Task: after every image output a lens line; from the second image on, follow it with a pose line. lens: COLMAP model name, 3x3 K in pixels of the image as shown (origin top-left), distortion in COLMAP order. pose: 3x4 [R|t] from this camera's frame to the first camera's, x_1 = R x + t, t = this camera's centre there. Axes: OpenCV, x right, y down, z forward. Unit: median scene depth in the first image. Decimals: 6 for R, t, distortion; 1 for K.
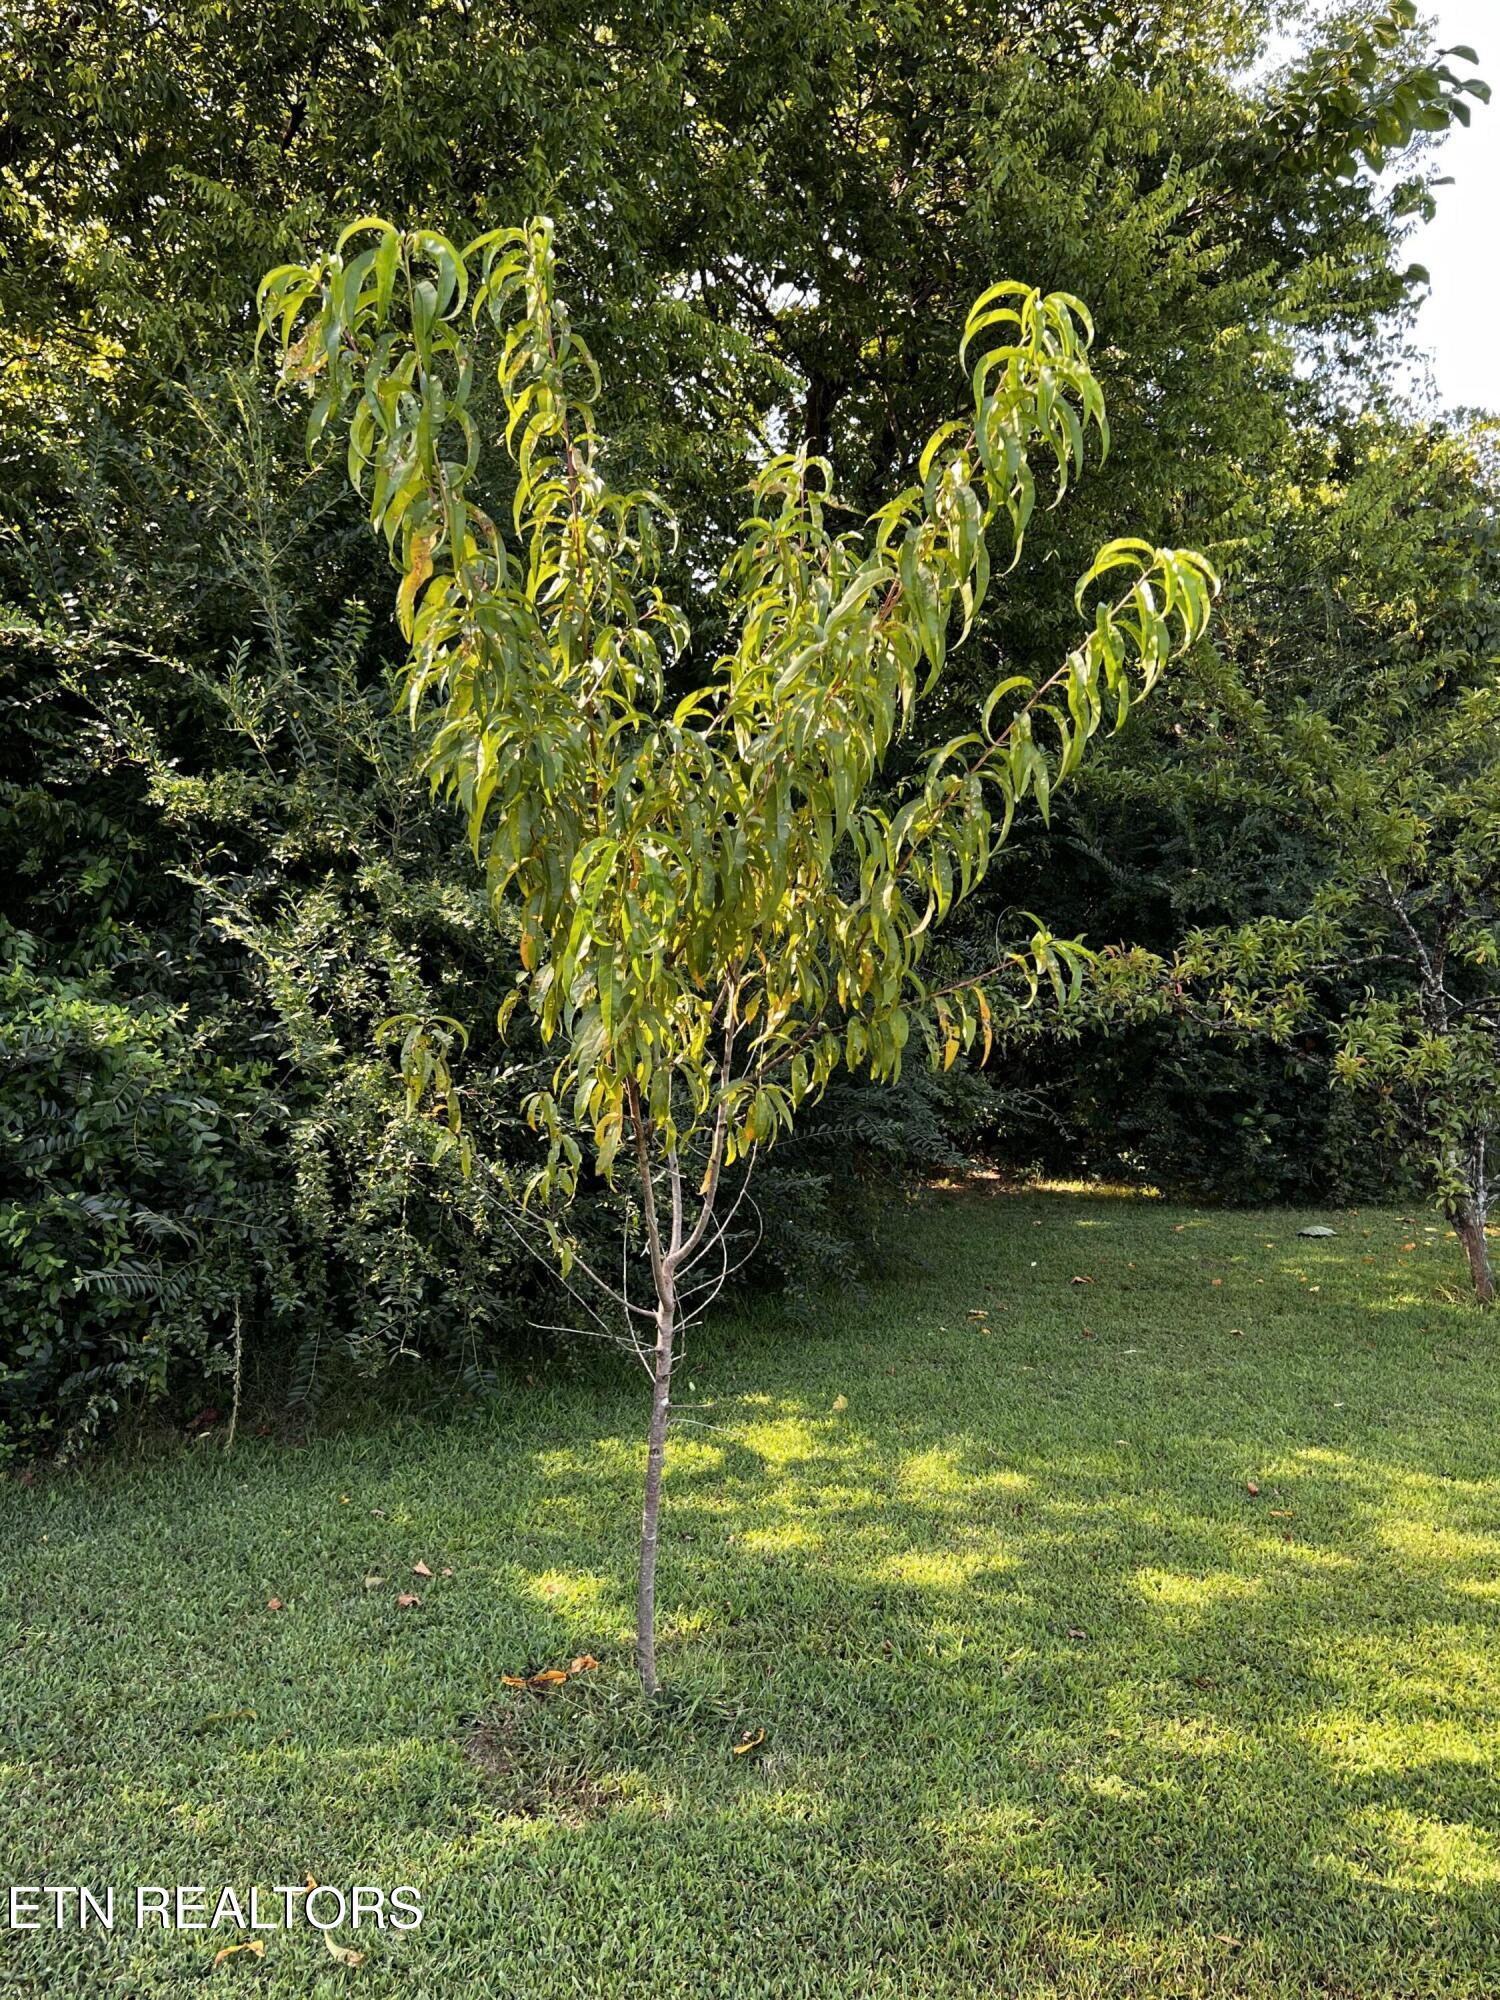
lens RADIAL K [[1768.4, 0, 739.8], [0, 1768.4, 1016.9], [0, 0, 1]] dist [0.009895, 0.005602]
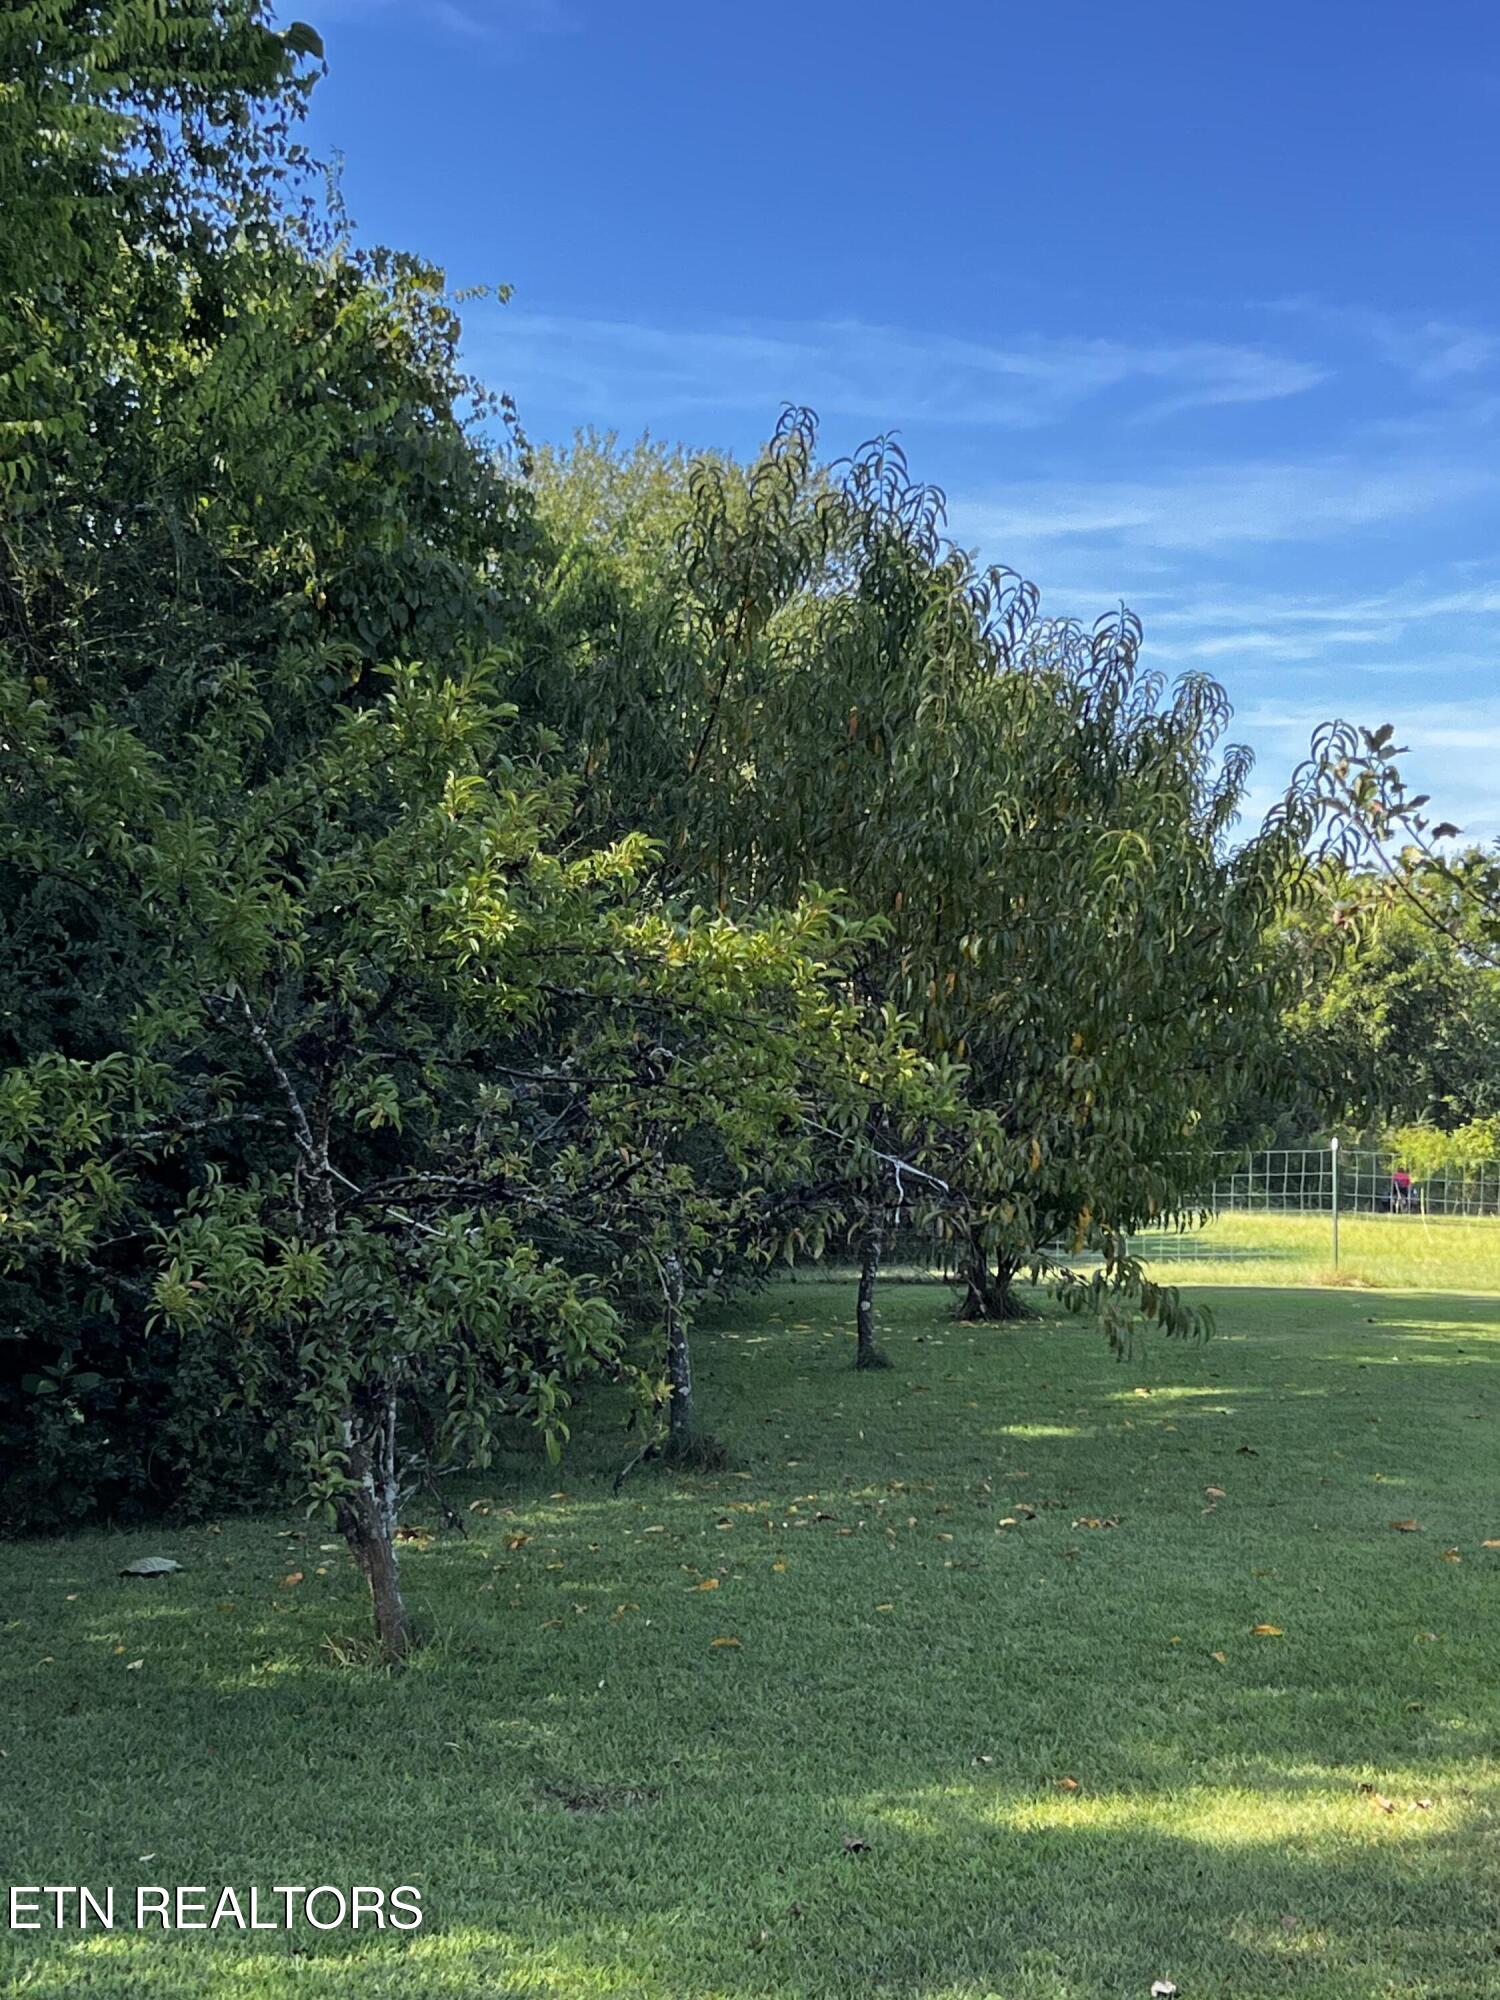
lens RADIAL K [[3031.3, 0, 748.1], [0, 3031.3, 981.0], [0, 0, 1]] dist [0.089955, 0.000000]
pose [[0.881242, 0.014576, 0.472441, 0.007906], [0.019292, 0.997582, -0.066763, -0.004289], [-0.472272, 0.067949, 0.878830, -0.024857]]
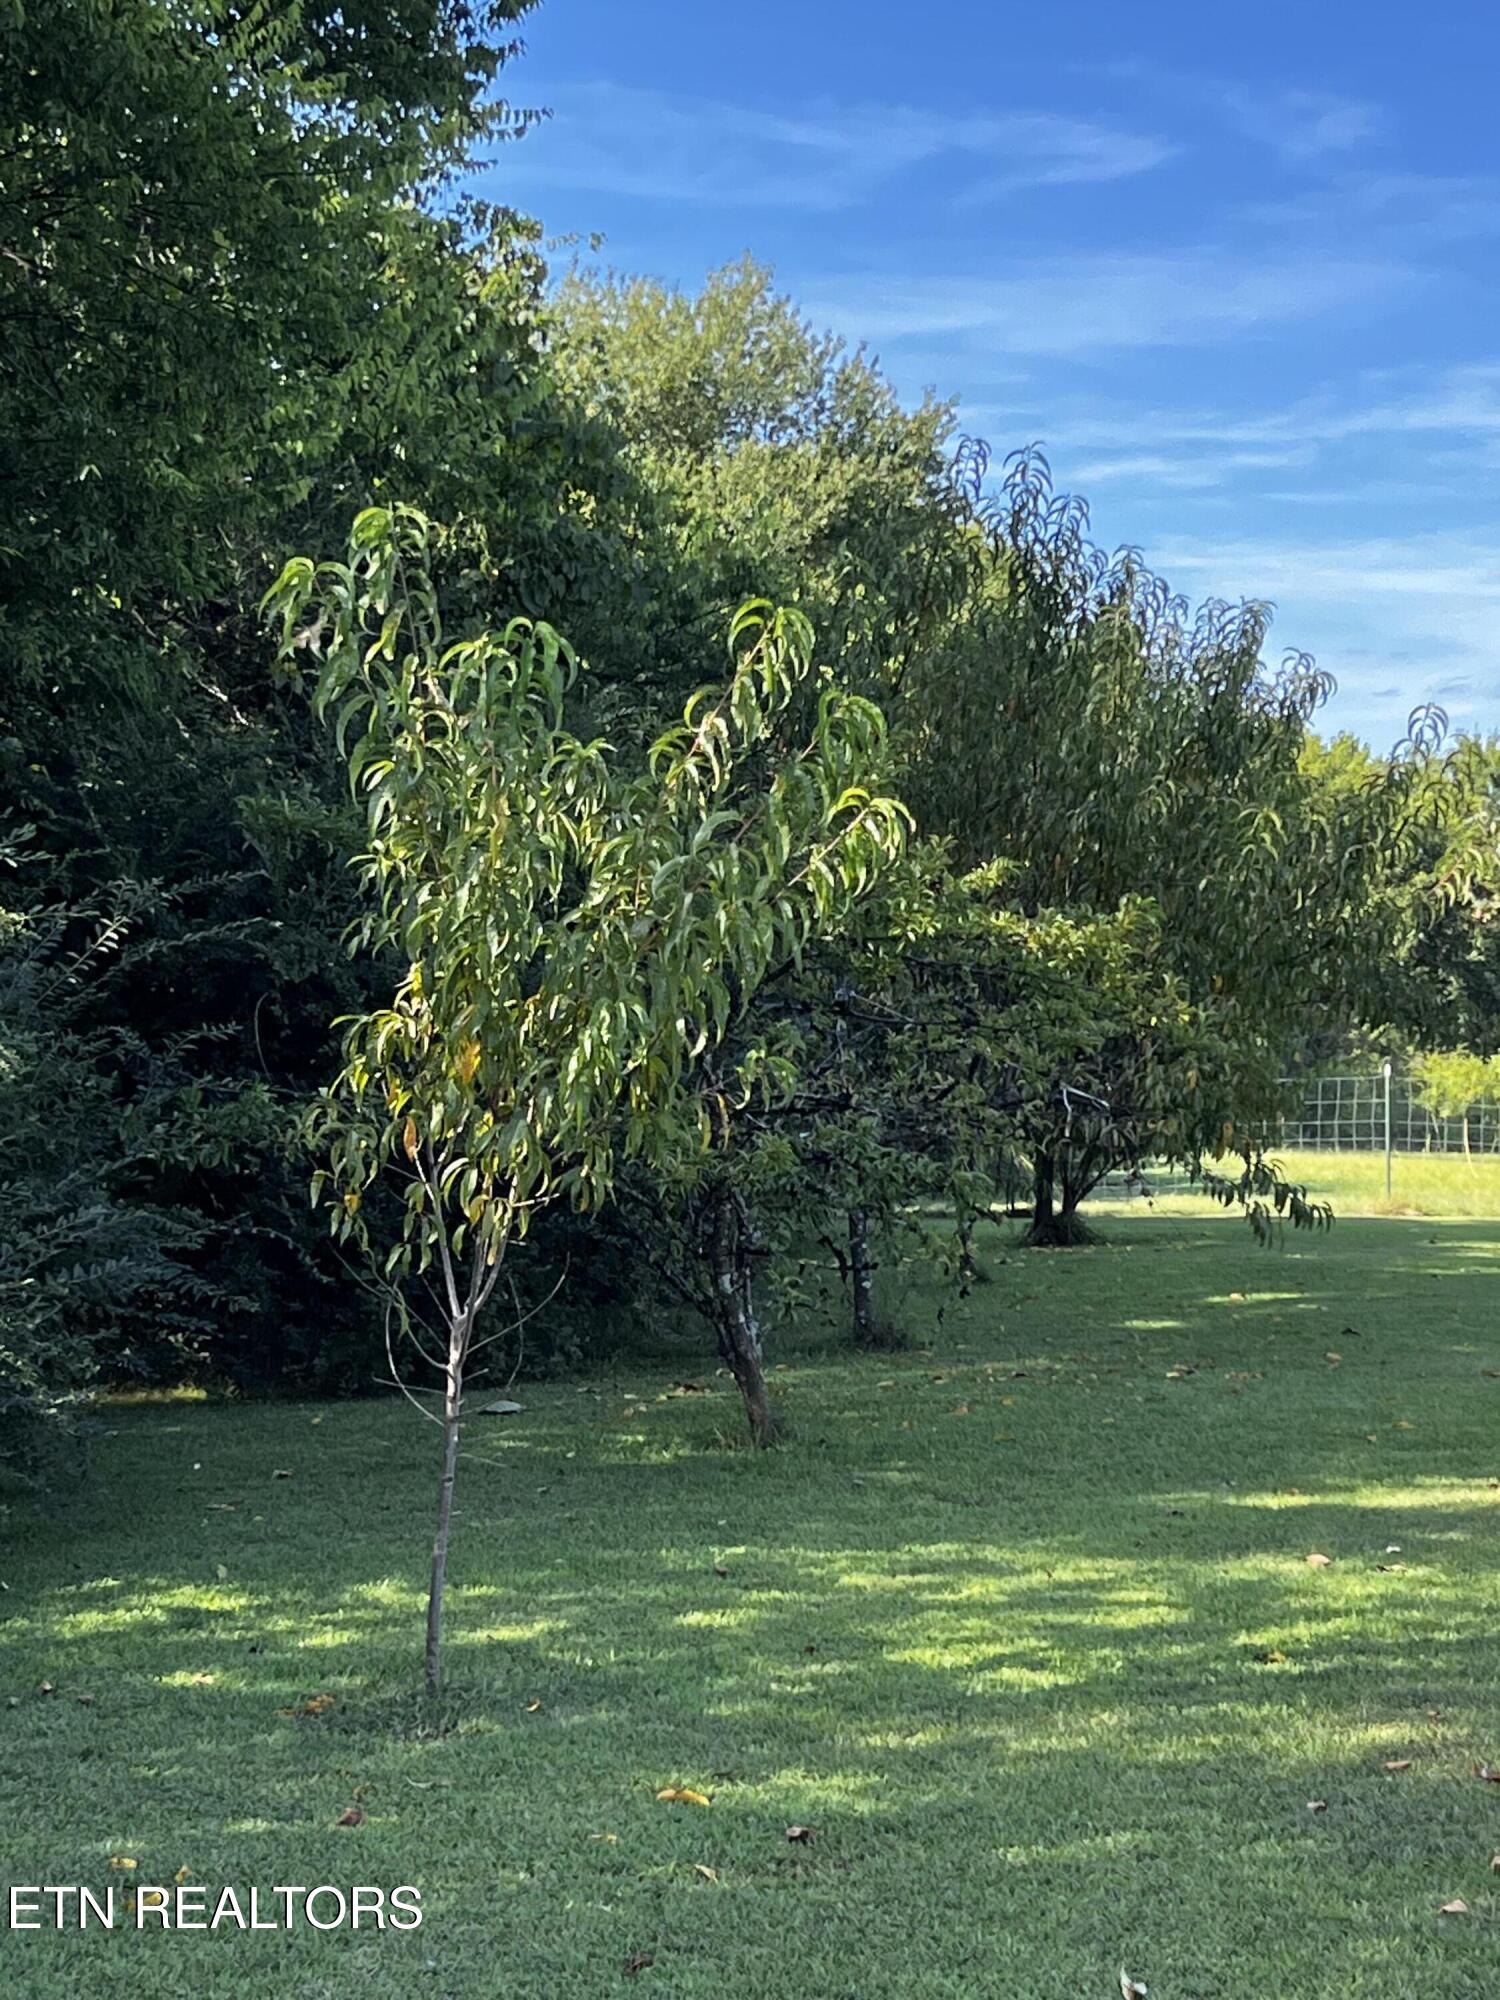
lens RADIAL K [[3789.8, 0, 754.8], [0, 3789.8, 1003.8], [0, 0, 1]] dist [0.132734, 0.000000]
pose [[0.862250, -0.005979, 0.506447, -0.348180], [0.025686, 0.999160, -0.031936, 0.002259], [-0.505831, 0.040546, 0.861679, -0.401579]]
